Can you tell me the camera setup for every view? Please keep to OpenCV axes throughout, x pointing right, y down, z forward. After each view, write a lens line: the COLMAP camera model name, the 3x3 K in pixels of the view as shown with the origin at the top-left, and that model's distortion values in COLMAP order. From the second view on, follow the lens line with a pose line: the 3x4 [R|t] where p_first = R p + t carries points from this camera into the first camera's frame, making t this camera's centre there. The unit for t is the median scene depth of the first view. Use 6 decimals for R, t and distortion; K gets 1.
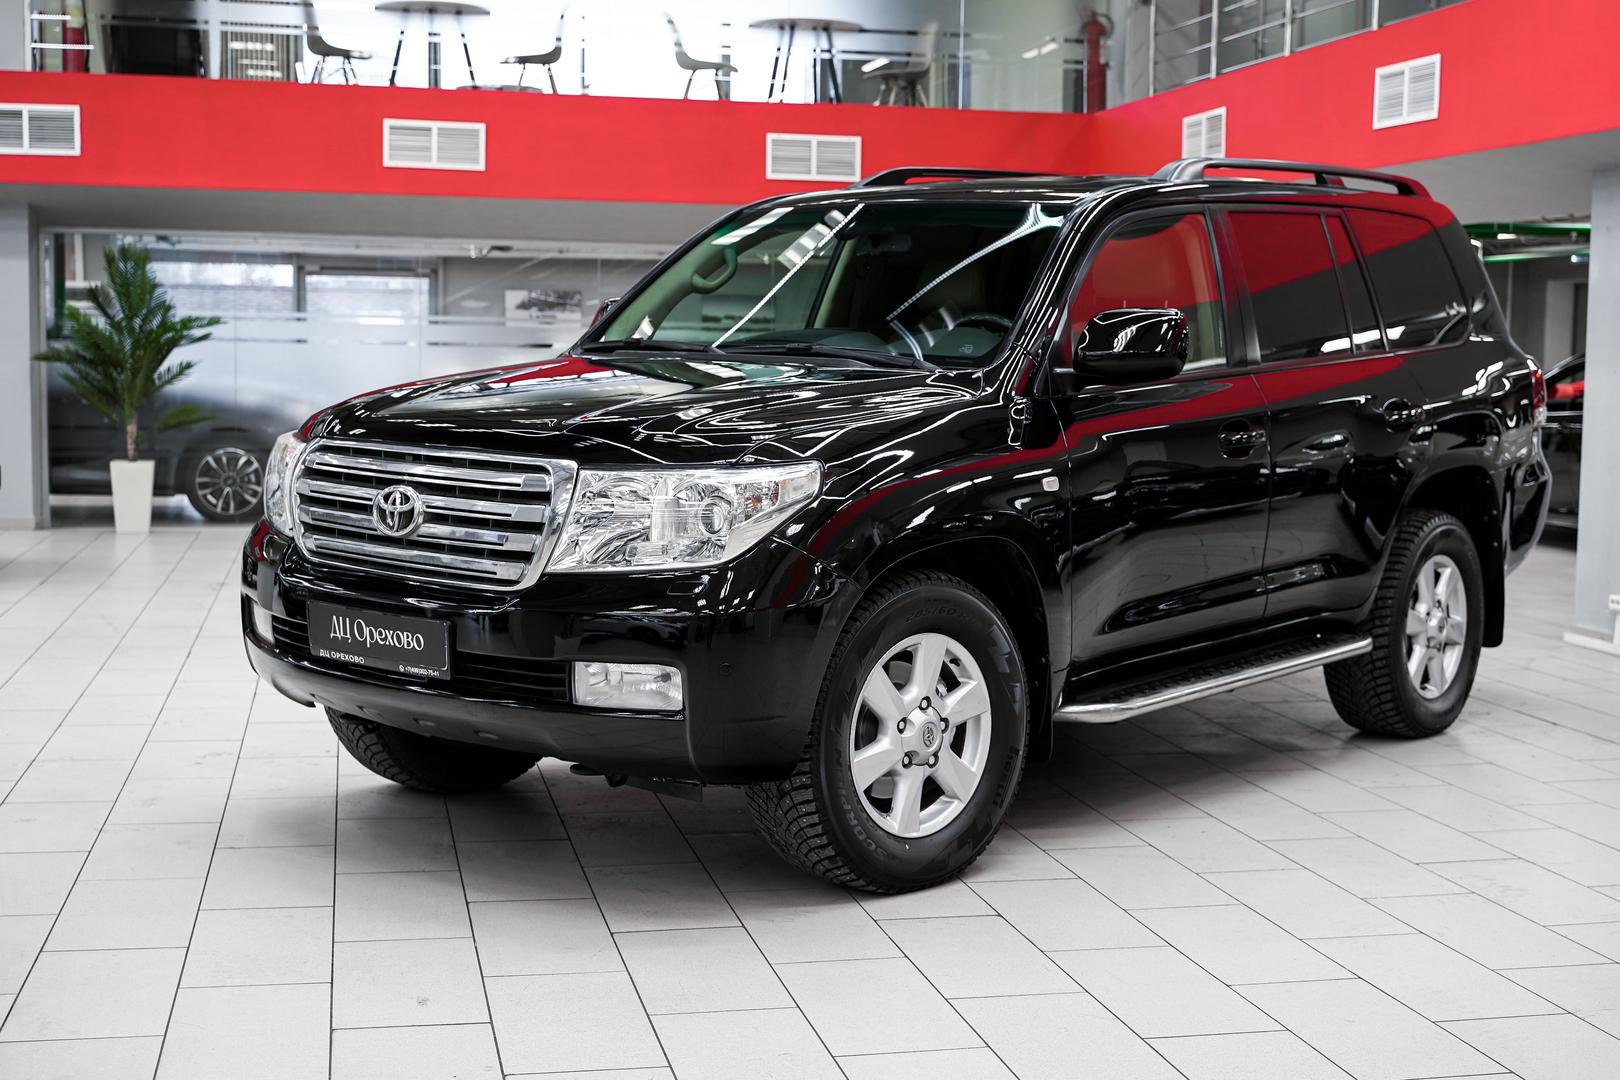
lens RADIAL K [[2057.0, 0, 801.0], [0, 2057.0, 554.3], [0, 0, 1]] dist [-0.006426, 0.000000]
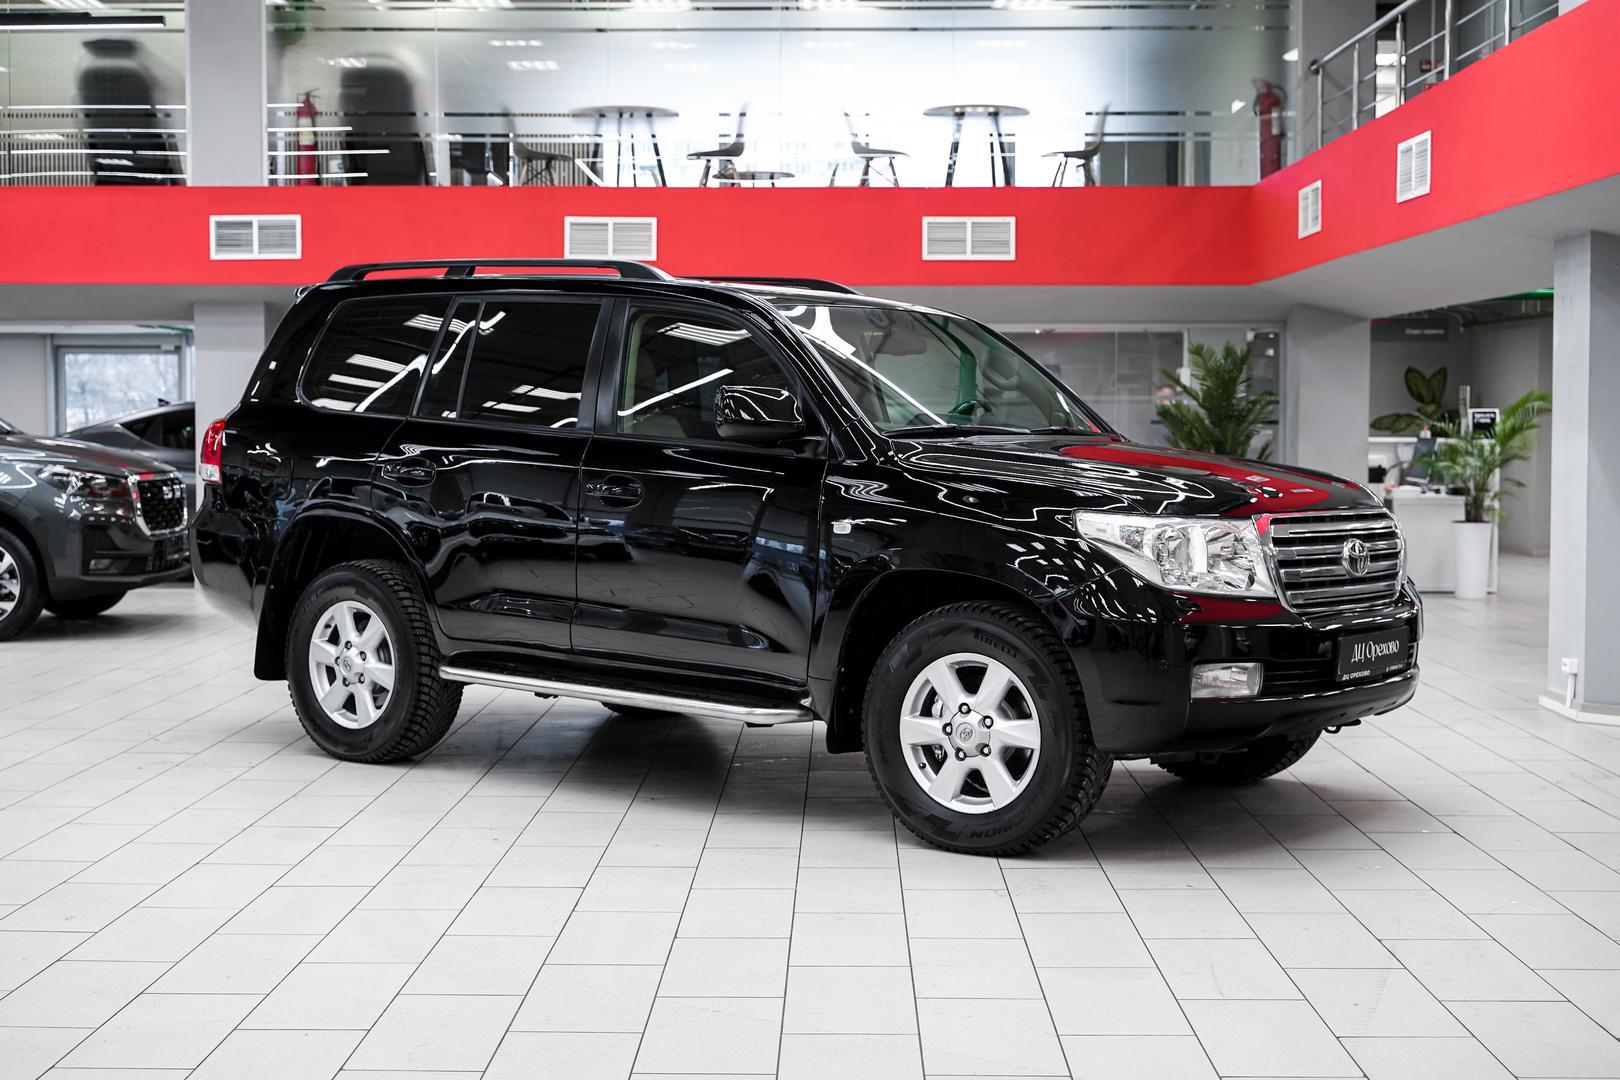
lens RADIAL K [[2169.7, 0, 804.2], [0, 2169.7, 534.2], [0, 0, 1]] dist [0.006188, 0.000000]
pose [[0.972913, 0.000152, -0.231172, 0.463140], [-0.010366, 0.999023, -0.042967, 0.012192], [0.230939, 0.044200, 0.971964, -0.208023]]
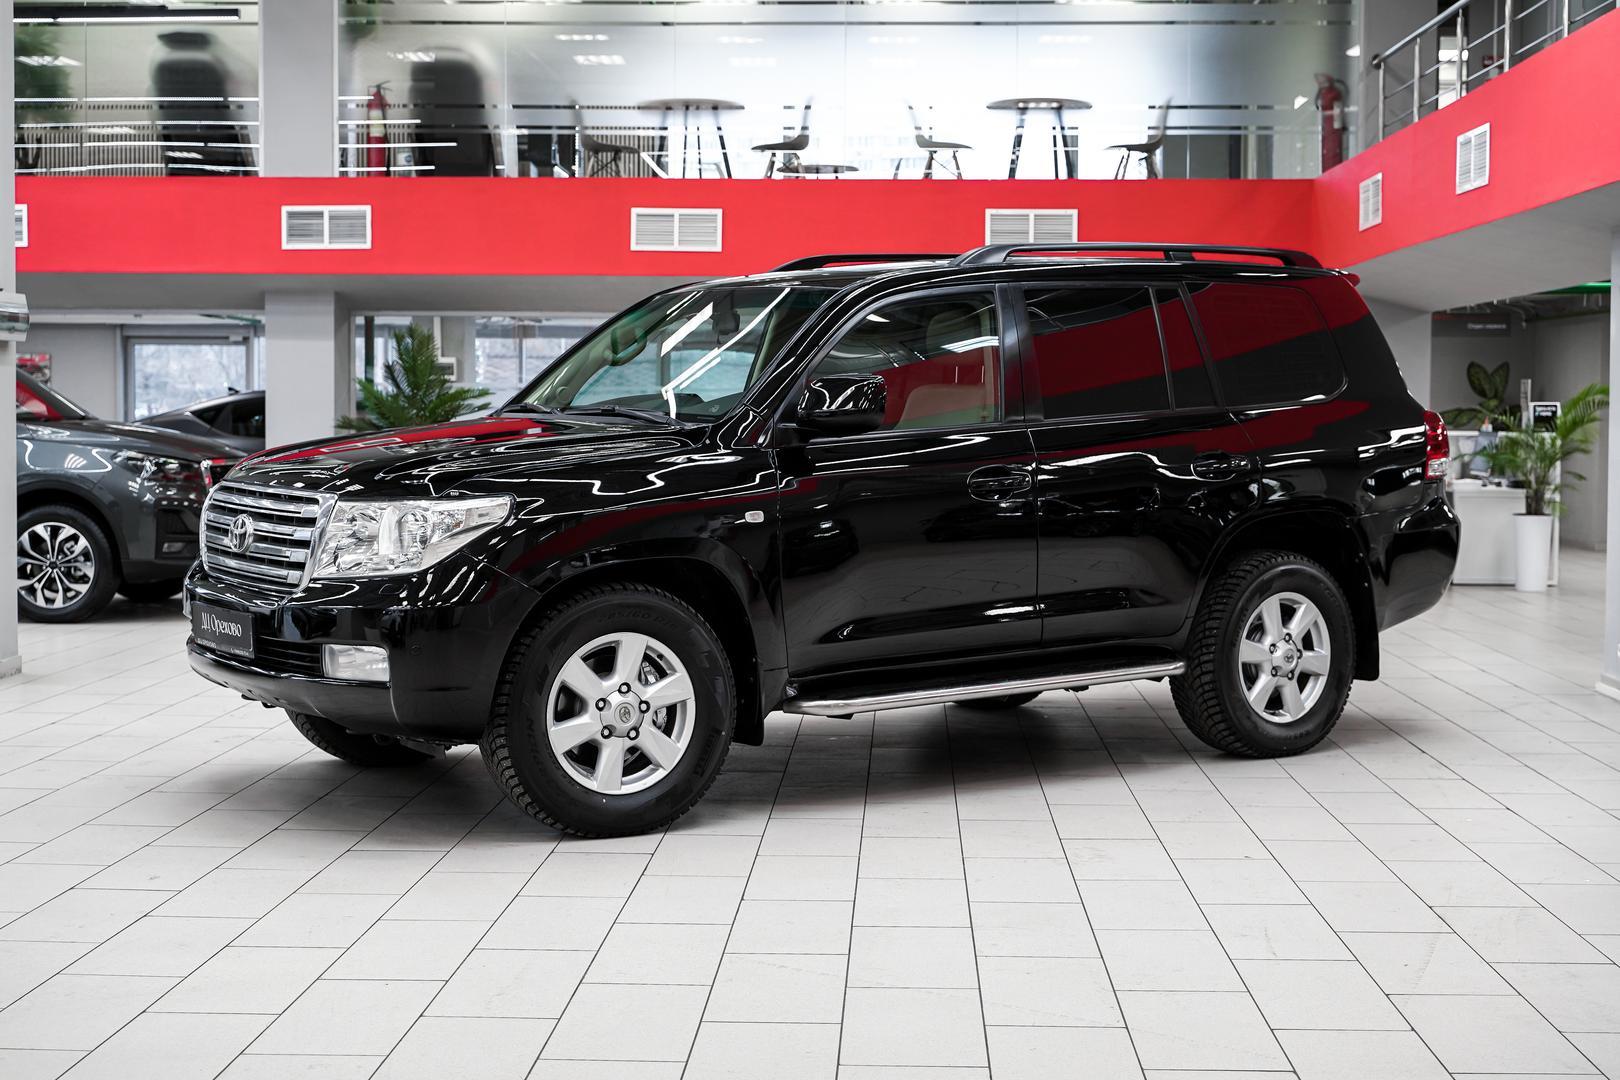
lens RADIAL K [[2188.5, 0, 834.0], [0, 2188.5, 517.8], [0, 0, 1]] dist [0.002794, 0.000000]
pose [[0.969570, 0.002643, -0.244802, 0.471131], [-0.015681, 0.998559, -0.051327, 0.031988], [0.244313, 0.053604, 0.968214, -0.253178]]
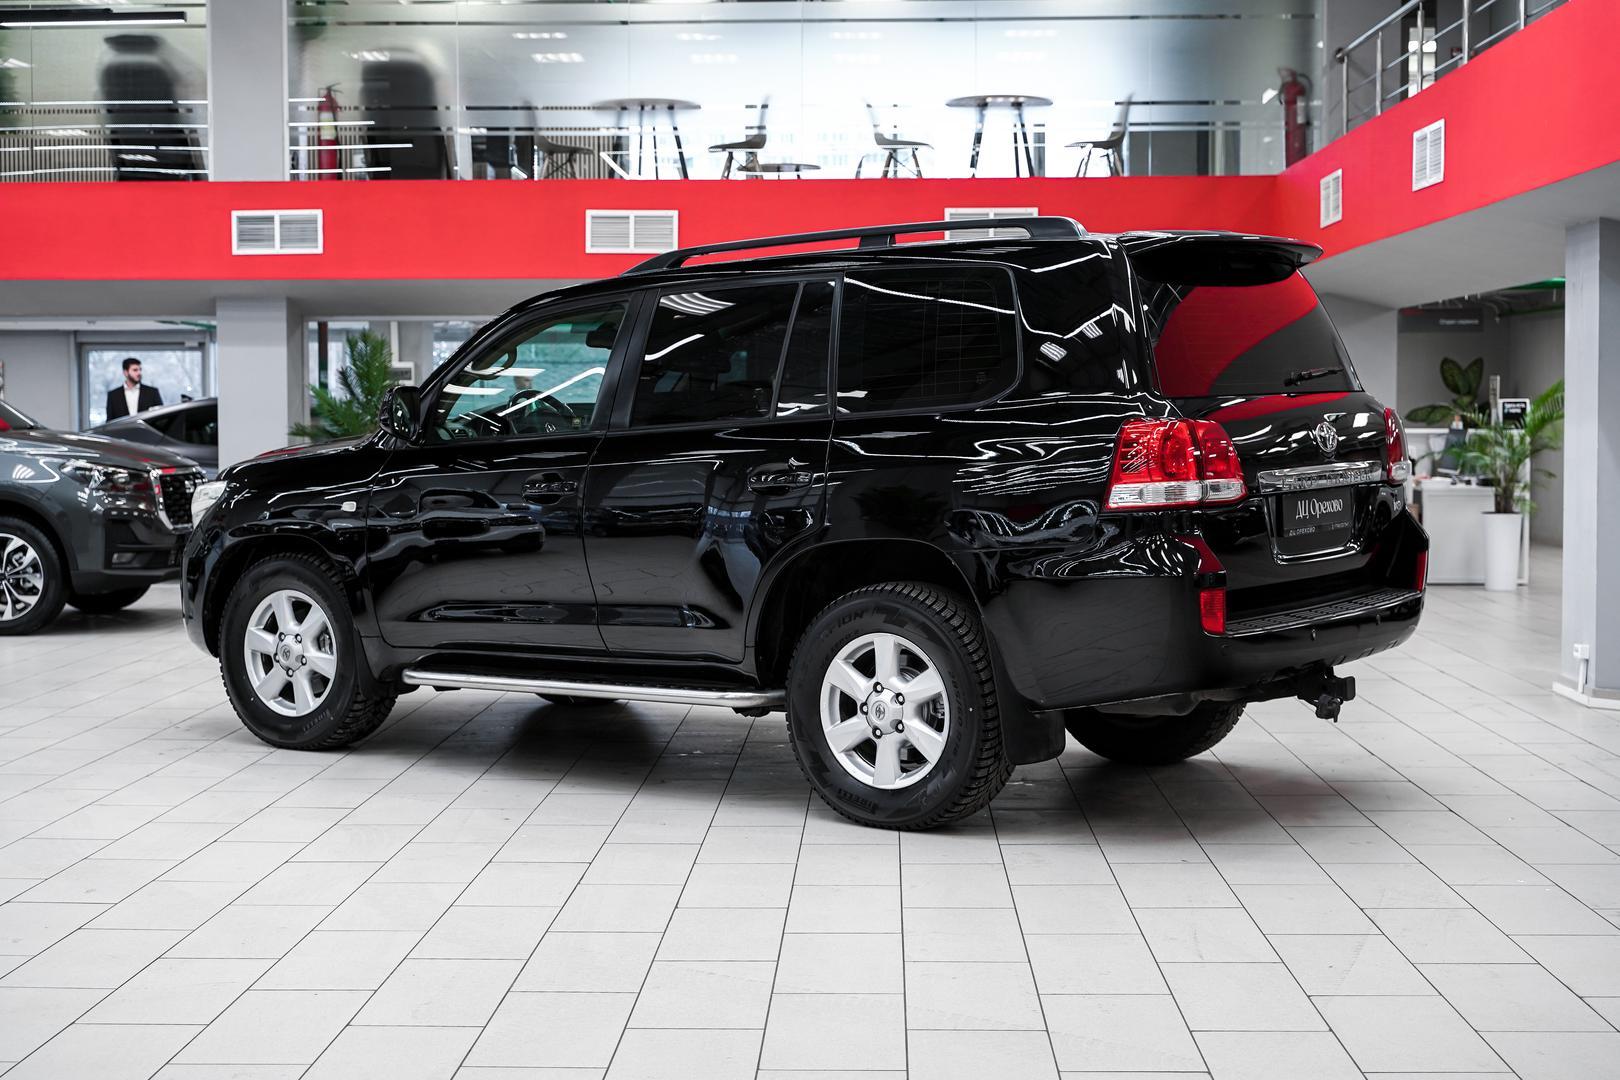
lens RADIAL K [[2238.2, 0, 821.7], [0, 2238.2, 534.5], [0, 0, 1]] dist [0.006827, 0.000000]
pose [[0.969801, -0.003564, -0.243873, 0.511599], [-0.007487, 0.998987, -0.044373, 0.029082], [0.243784, 0.044859, 0.968791, -0.276416]]
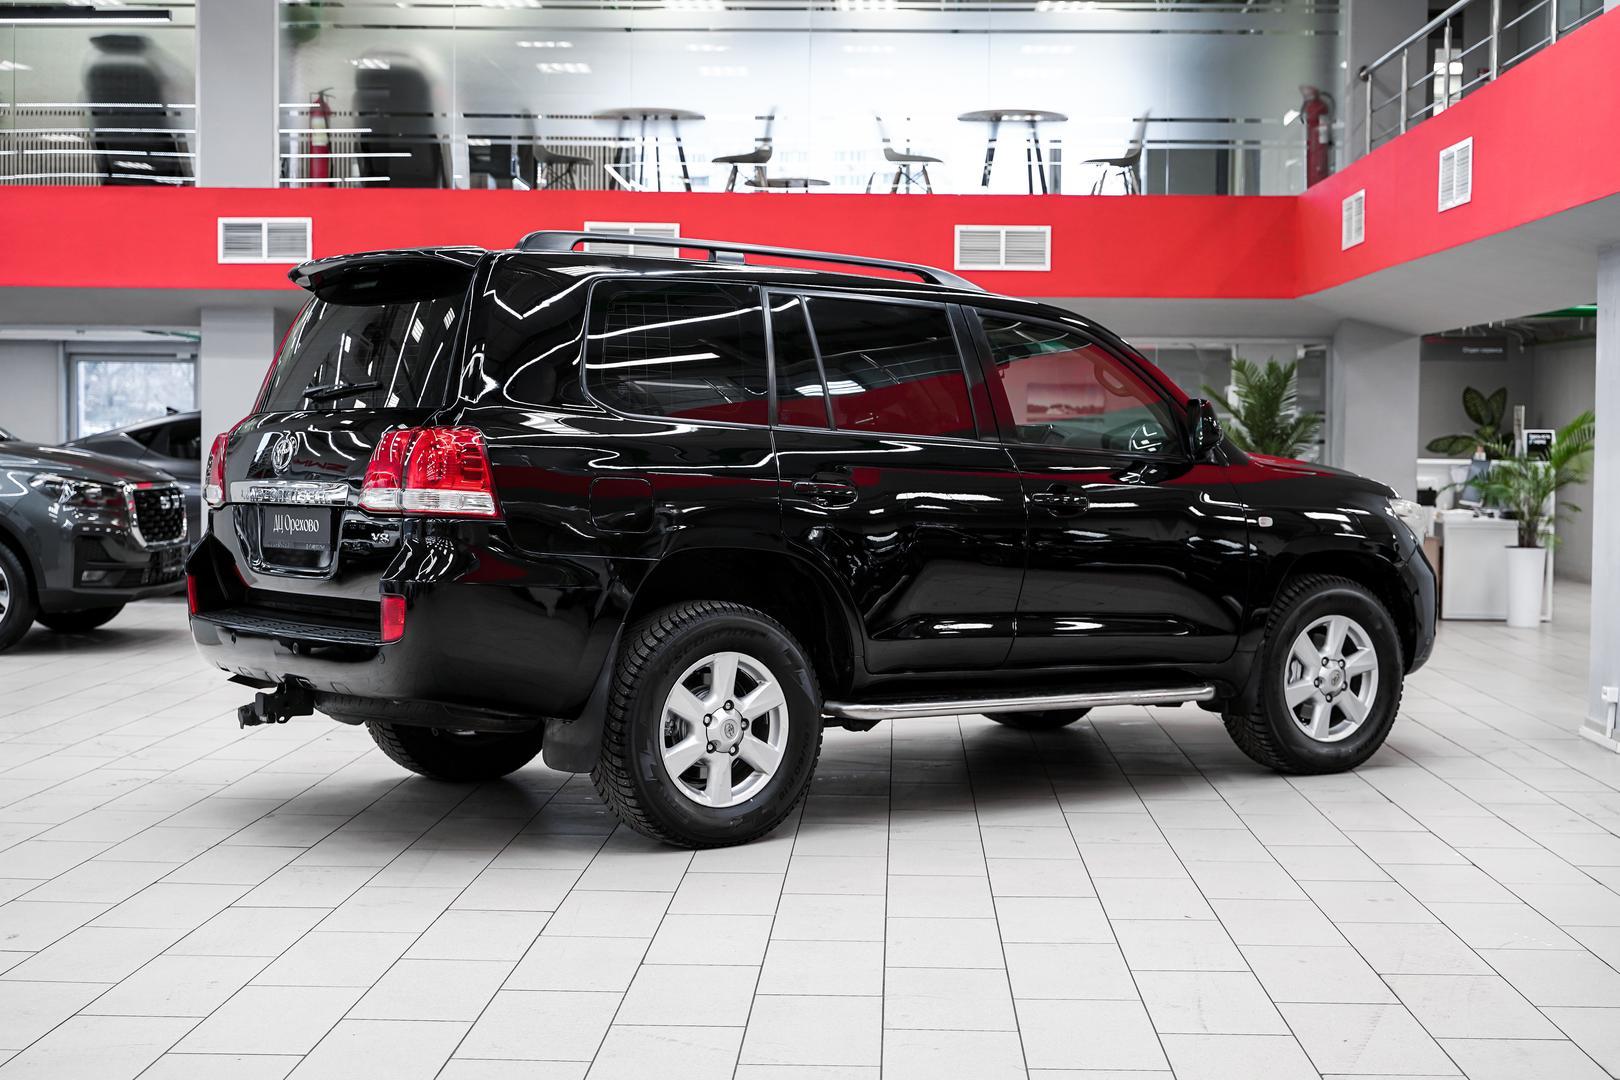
lens RADIAL K [[2238.2, 0, 851.2], [0, 2238.2, 542.8], [0, 0, 1]] dist [0.006827, 0.000000]
pose [[0.971009, 0.007398, -0.238930, 0.508242], [-0.020142, 0.998499, -0.050938, 0.020584], [0.238195, 0.054274, 0.969700, -0.179545]]
